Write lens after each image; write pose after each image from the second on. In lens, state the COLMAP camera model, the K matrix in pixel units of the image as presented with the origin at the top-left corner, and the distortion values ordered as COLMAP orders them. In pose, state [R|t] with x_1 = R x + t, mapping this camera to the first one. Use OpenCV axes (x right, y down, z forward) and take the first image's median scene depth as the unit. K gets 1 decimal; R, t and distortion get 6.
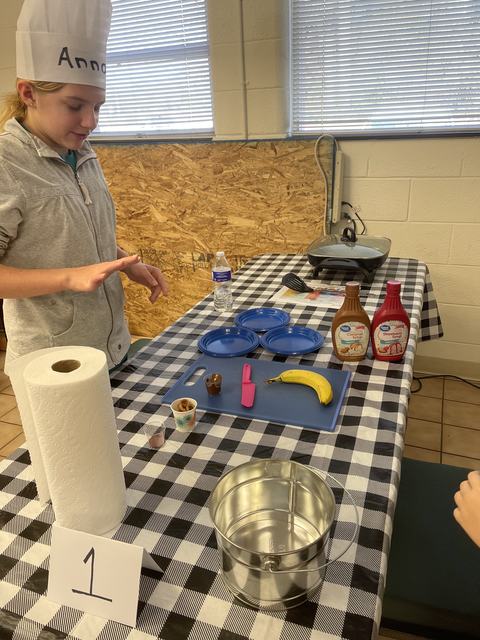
lens RADIAL K [[481.4, 0, 242.7], [0, 481.4, 315.6], [0, 0, 1]] dist [0.061975, -0.093583]
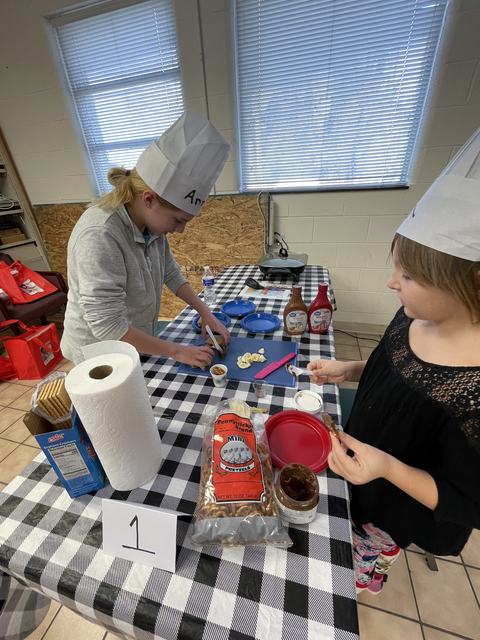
lens RADIAL K [[249.6, 0, 236.8], [0, 249.6, 321.9], [0, 0, 1]] dist [0.000503, 0.000092]
pose [[0.994032, -0.057674, 0.092592, -0.032465], [0.047395, 0.992843, 0.109616, -0.035696], [-0.098251, -0.104574, 0.989652, 0.159846]]
